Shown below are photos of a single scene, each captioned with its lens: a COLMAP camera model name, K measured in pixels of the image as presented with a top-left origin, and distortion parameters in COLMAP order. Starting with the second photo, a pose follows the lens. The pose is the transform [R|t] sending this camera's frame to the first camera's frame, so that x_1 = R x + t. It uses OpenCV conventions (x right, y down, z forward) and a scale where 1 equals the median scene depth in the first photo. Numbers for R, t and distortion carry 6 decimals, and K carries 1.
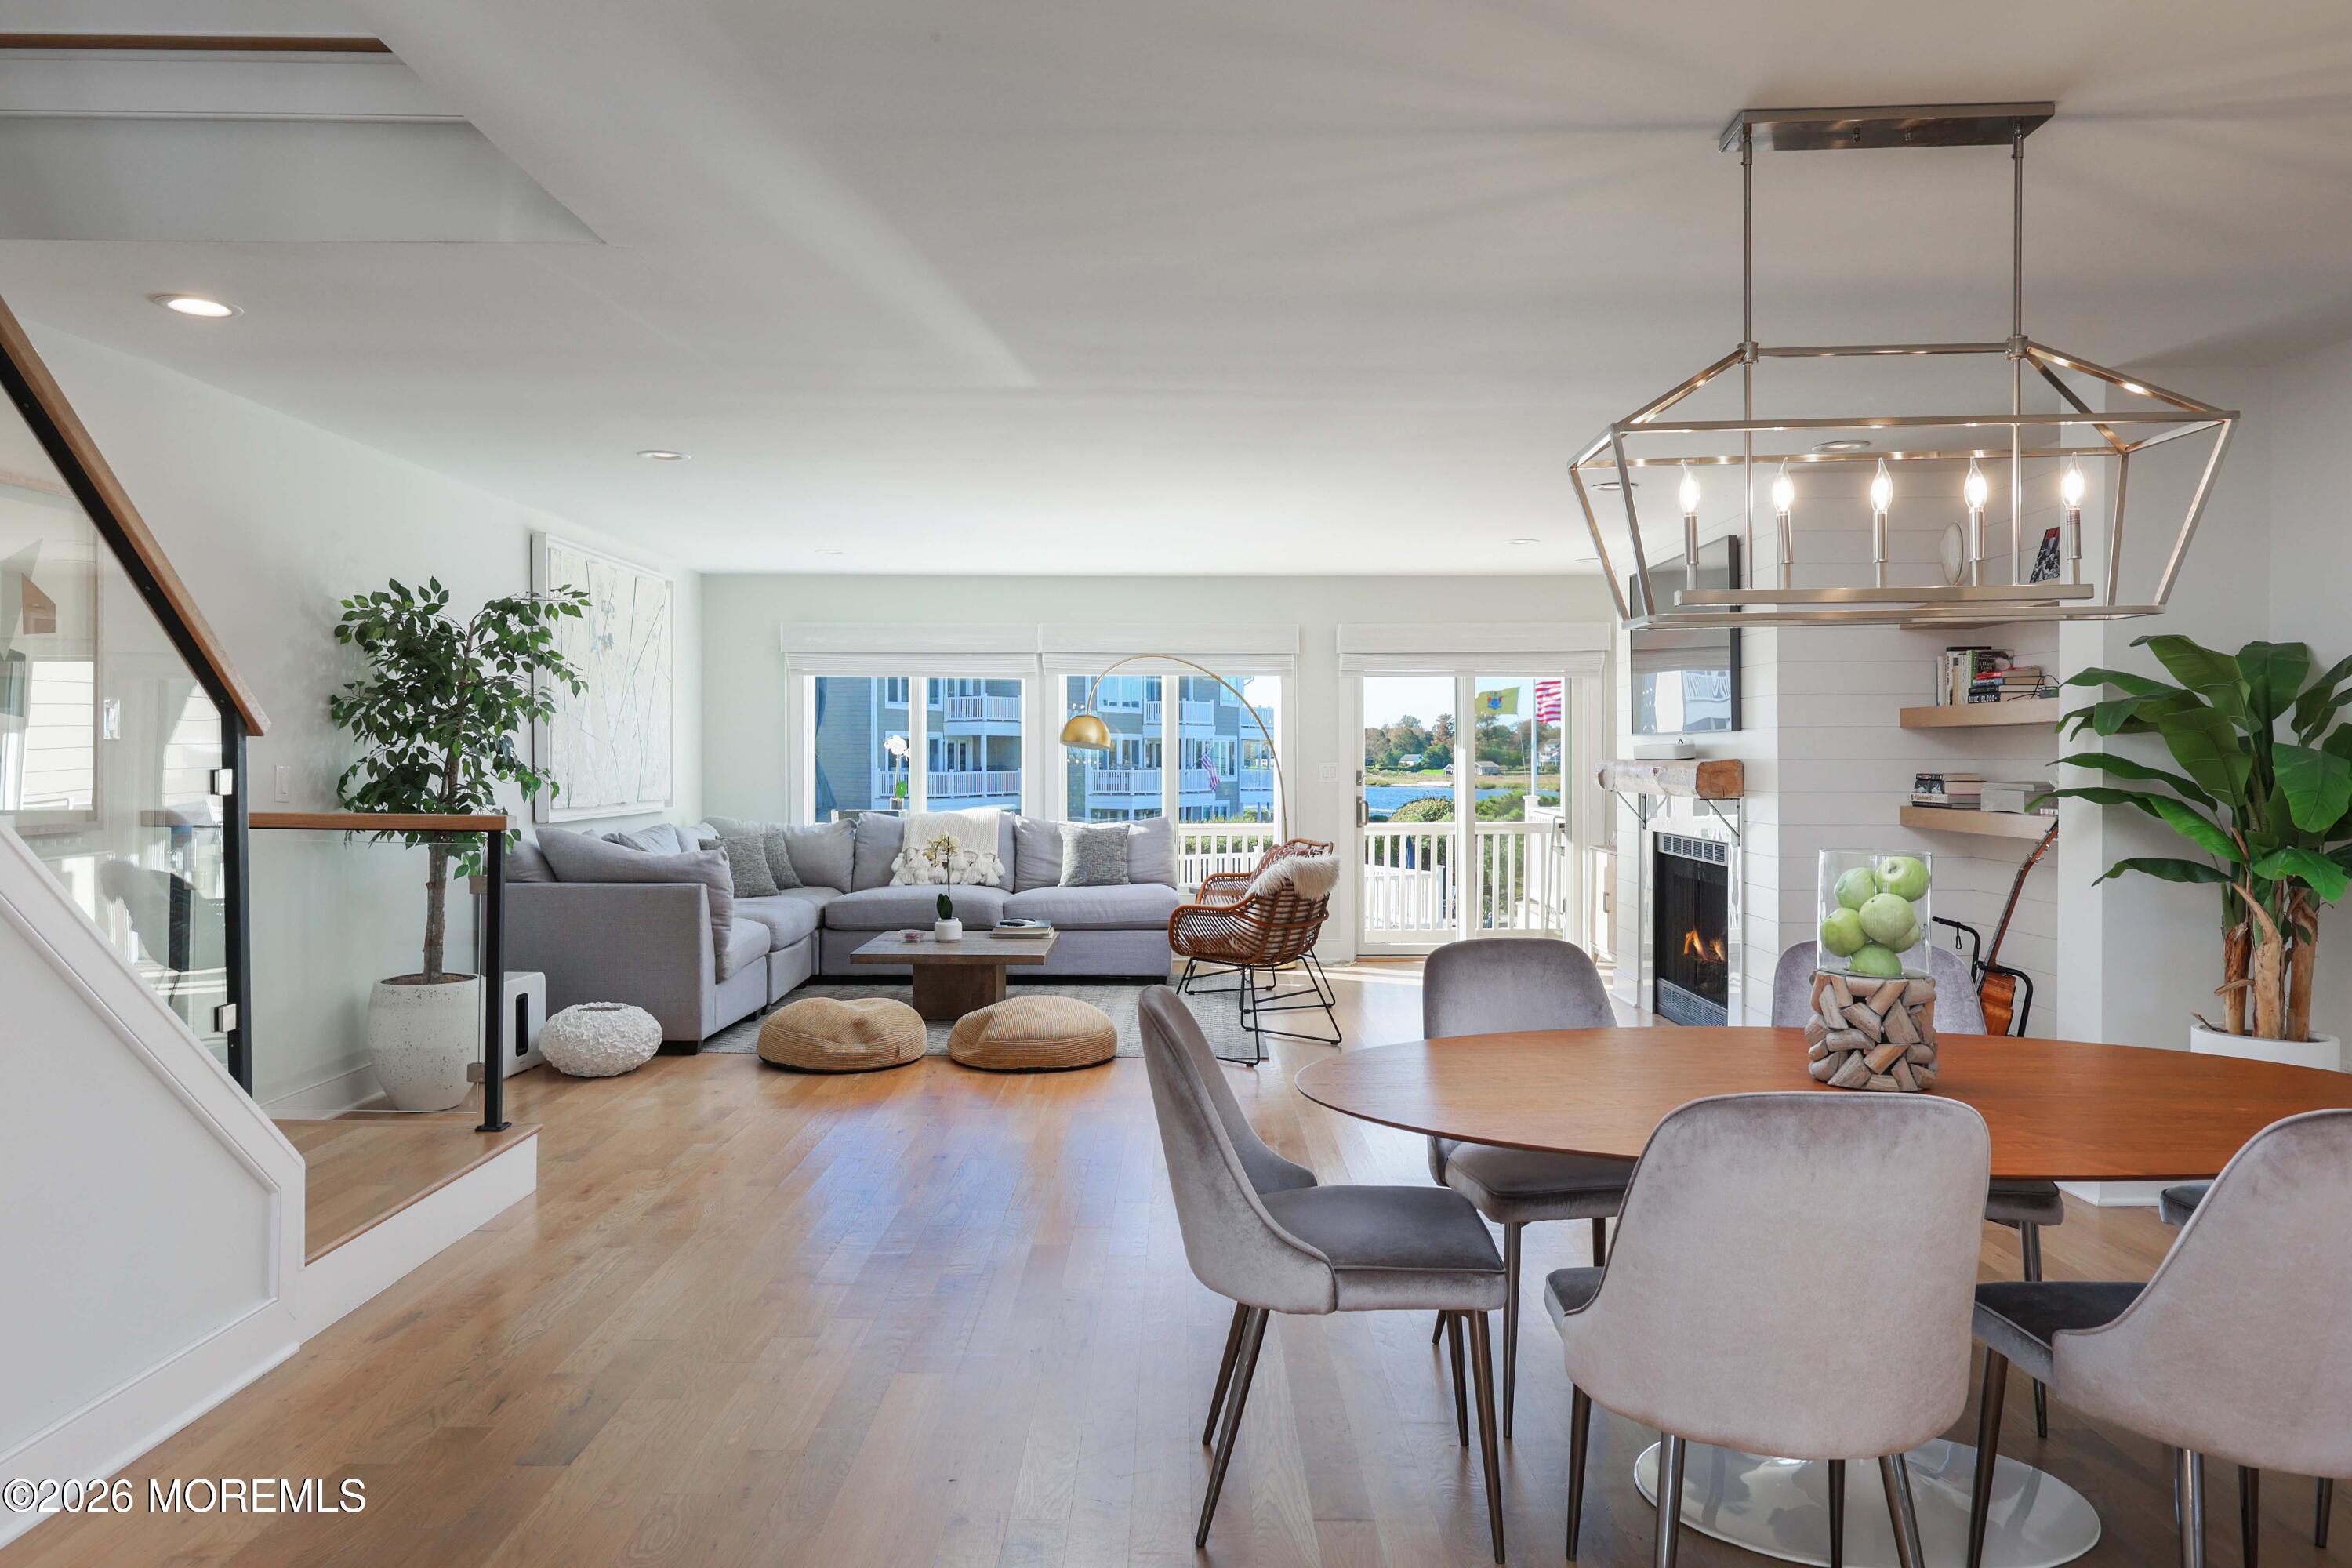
lens RADIAL K [[1546.4, 0, 1176.0], [0, 1546.4, 784.0], [0, 0, 1]] dist [0.001762, -0.001085]
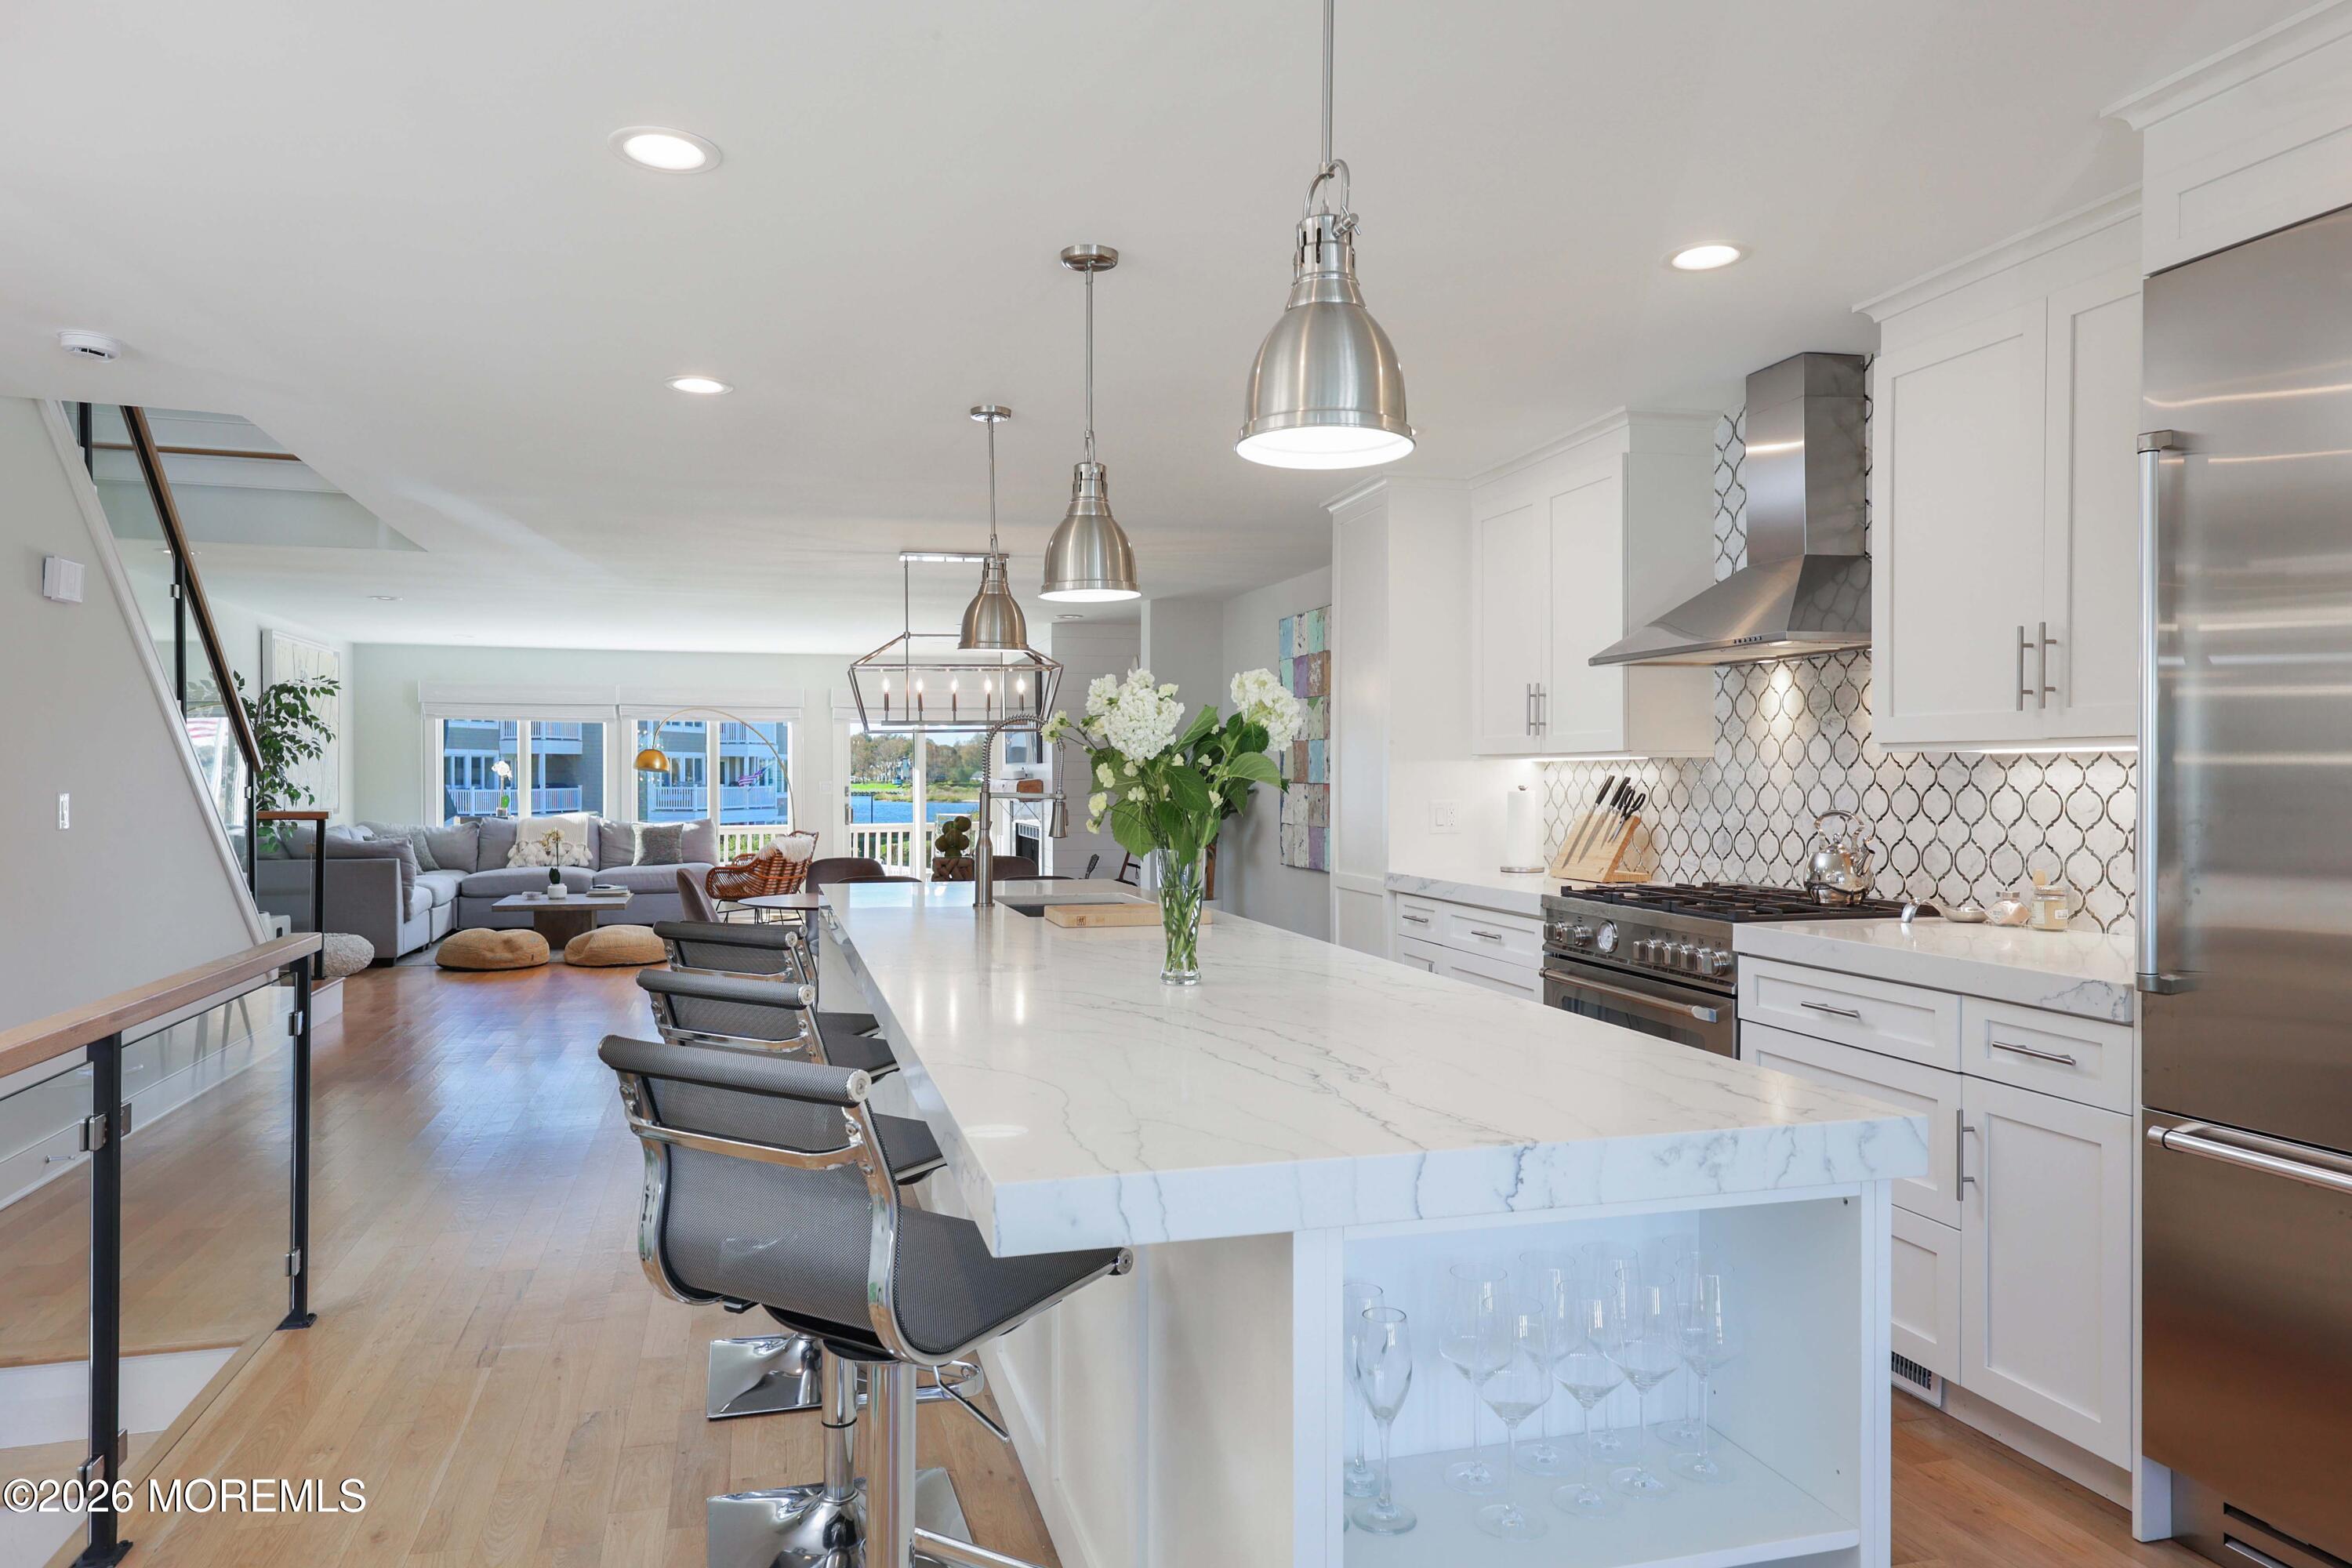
lens RADIAL K [[1546.4, 0, 1176.0], [0, 1546.4, 784.0], [0, 0, 1]] dist [0.001762, -0.001085]
pose [[0.963414, -0.003412, 0.267995, 0.028466], [0.006273, 0.999932, -0.009822, 0.006309], [-0.267943, 0.011143, 0.963370, -0.556758]]
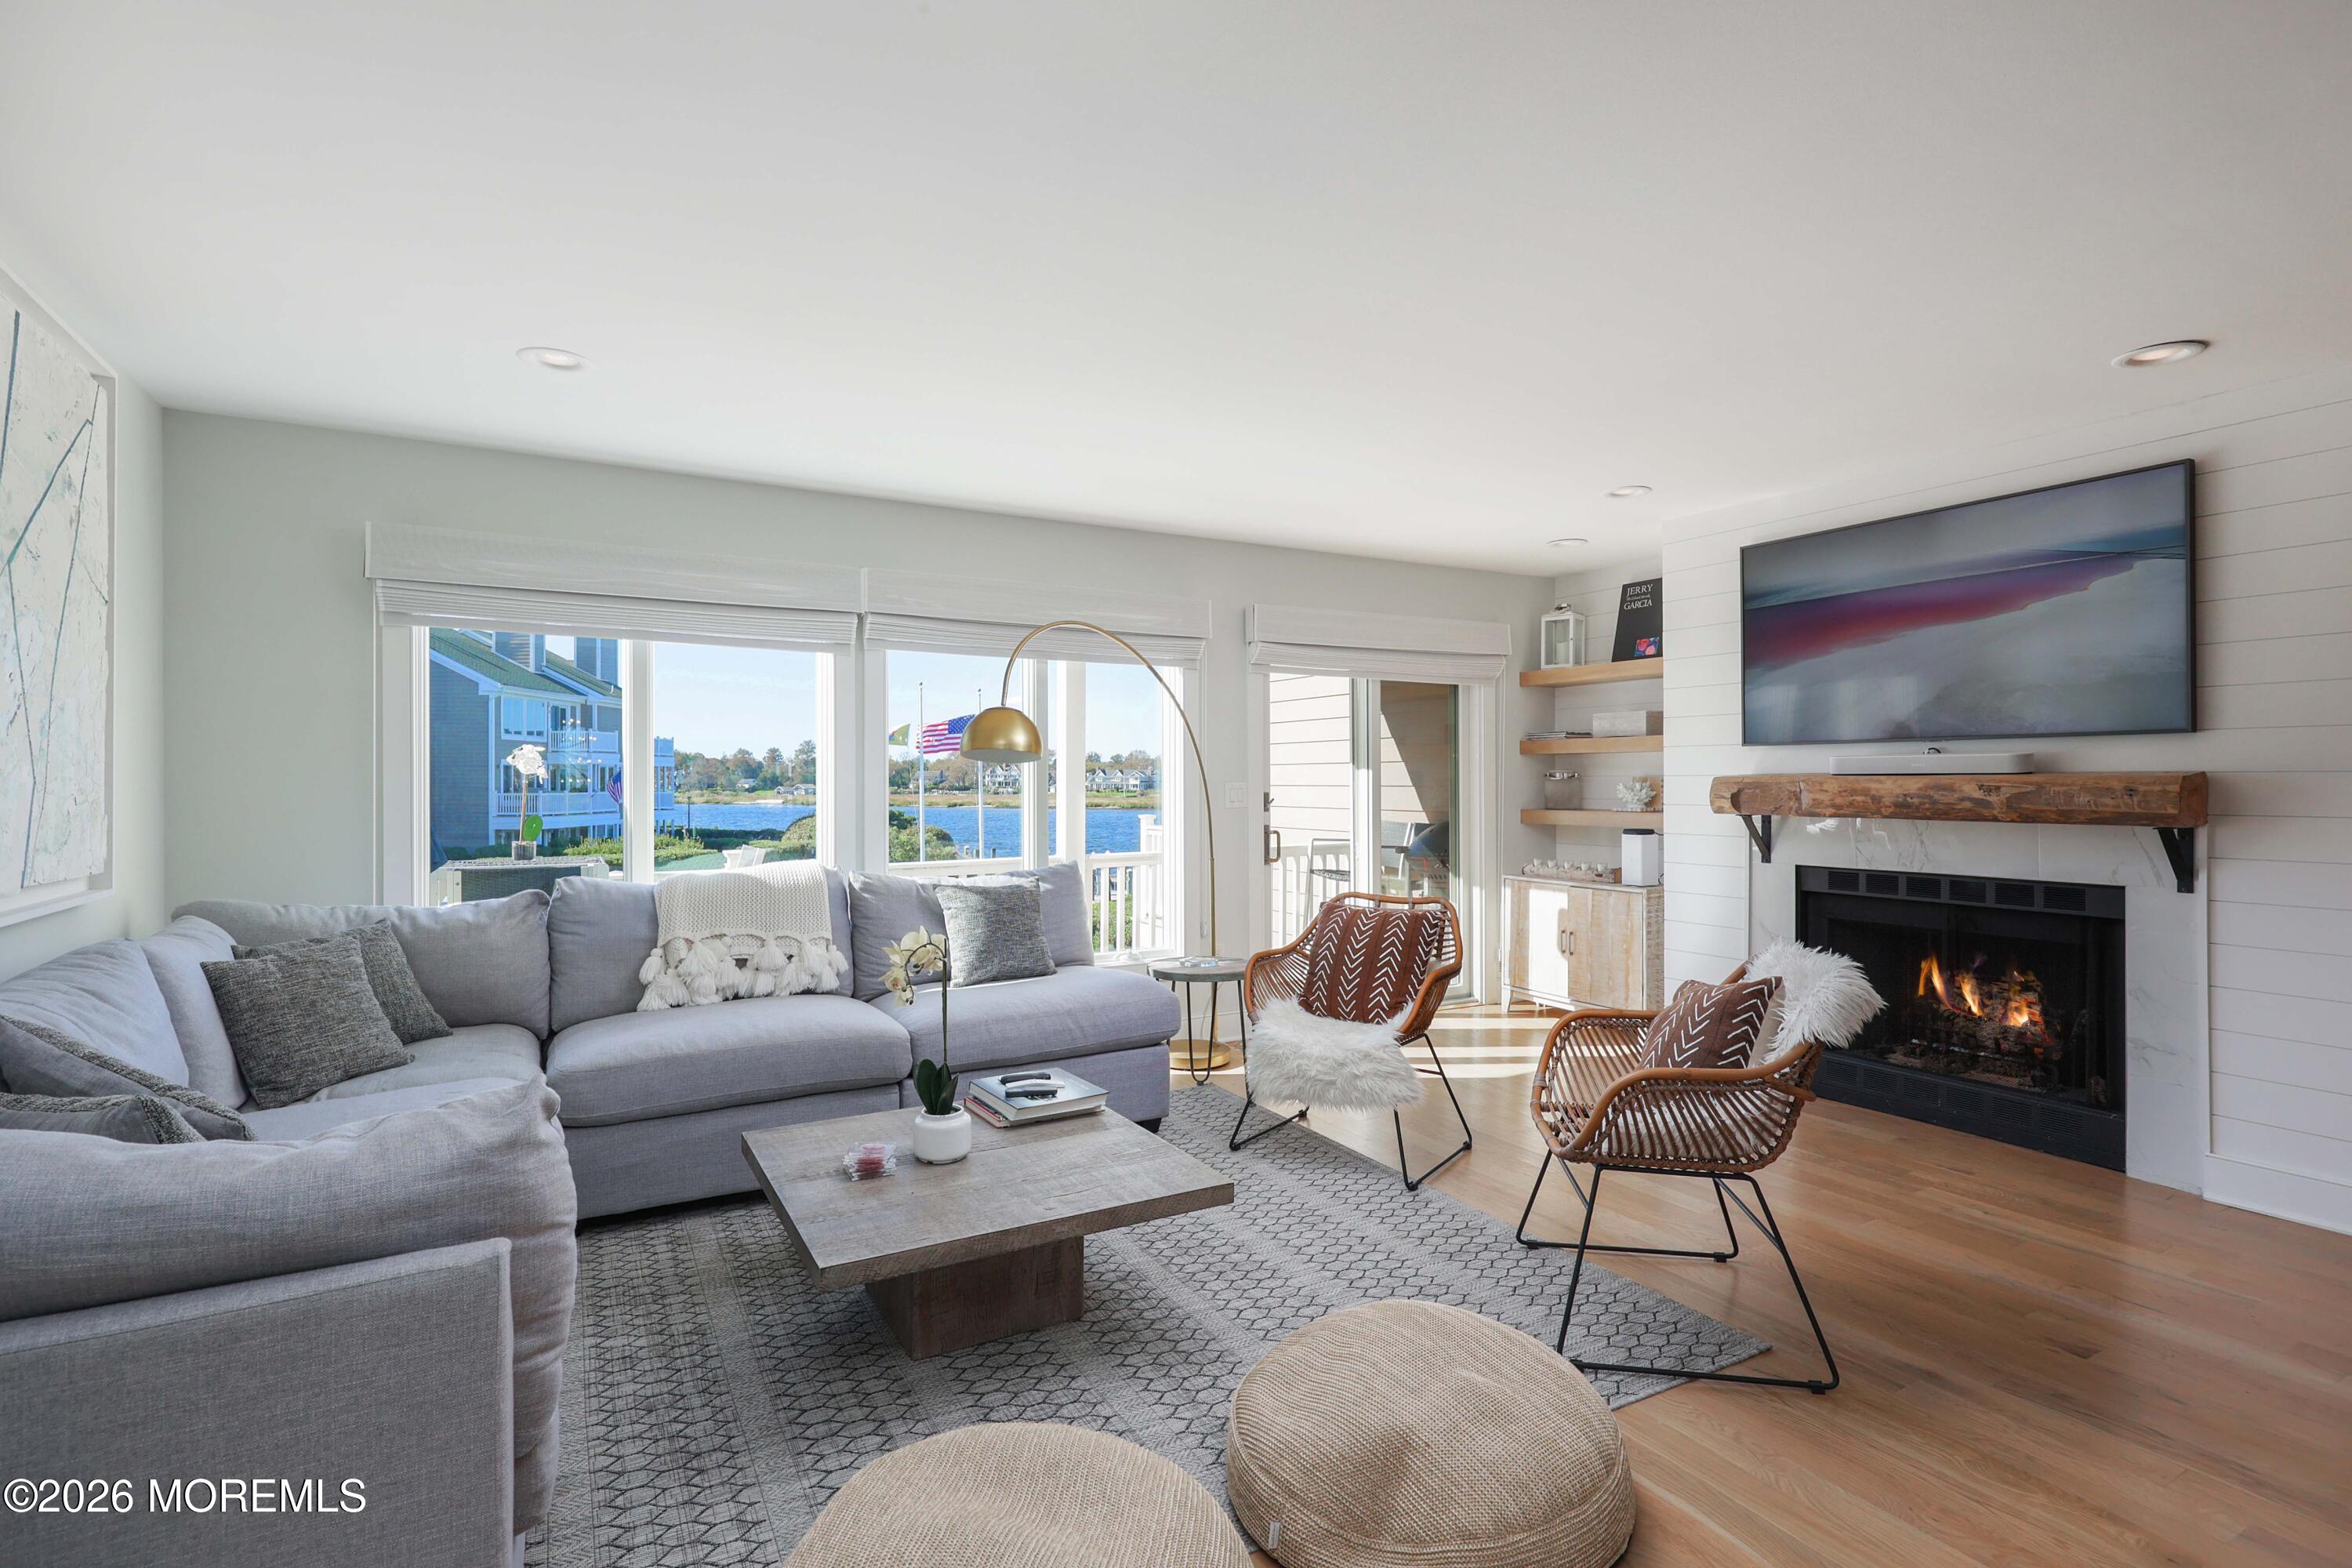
lens RADIAL K [[1117.2, 0, 1176.0], [0, 1117.2, 784.0], [0, 0, 1]] dist [-0.002986, -0.000144]
pose [[0.863912, -0.006508, 0.503601, -0.225814], [0.013585, 0.999854, -0.010383, -0.007973], [-0.503460, 0.015811, 0.863874, 0.579714]]
